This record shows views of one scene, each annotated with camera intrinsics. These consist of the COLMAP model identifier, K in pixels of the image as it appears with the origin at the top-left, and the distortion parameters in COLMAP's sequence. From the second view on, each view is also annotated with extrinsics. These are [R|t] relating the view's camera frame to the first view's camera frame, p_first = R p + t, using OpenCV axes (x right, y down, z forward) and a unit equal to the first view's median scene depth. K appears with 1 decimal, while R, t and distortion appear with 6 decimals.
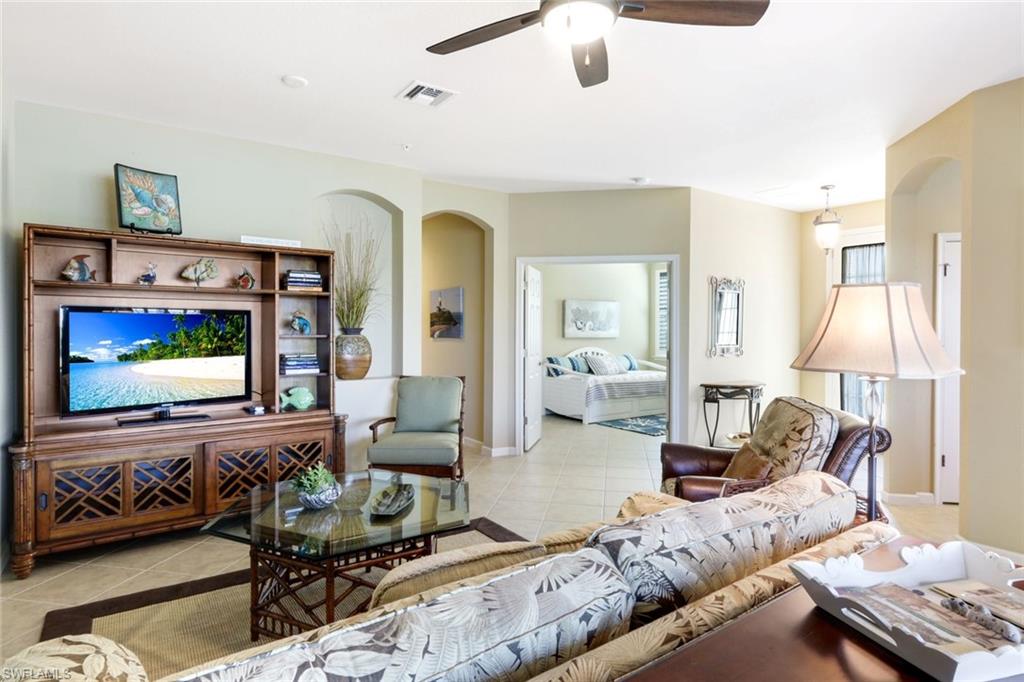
lens RADIAL K [[538.5, 0, 498.3], [0, 538.5, 343.7], [0, 0, 1]] dist [-0.023708, -0.000151]
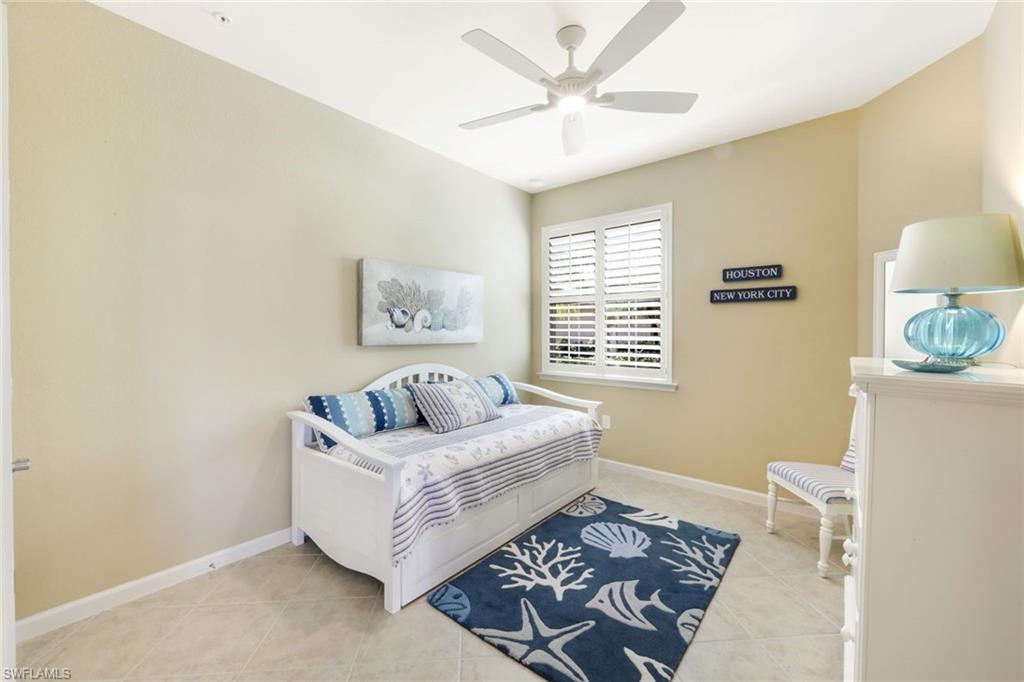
lens RADIAL K [[419.1, 0, 512.4], [0, 419.1, 332.3], [0, 0, 1]] dist [0.001704, 0.000148]
pose [[0.953048, -0.004768, 0.302781, 0.135065], [0.011531, 0.999722, -0.020553, -0.013738], [-0.302599, 0.023080, 0.952839, 0.634092]]
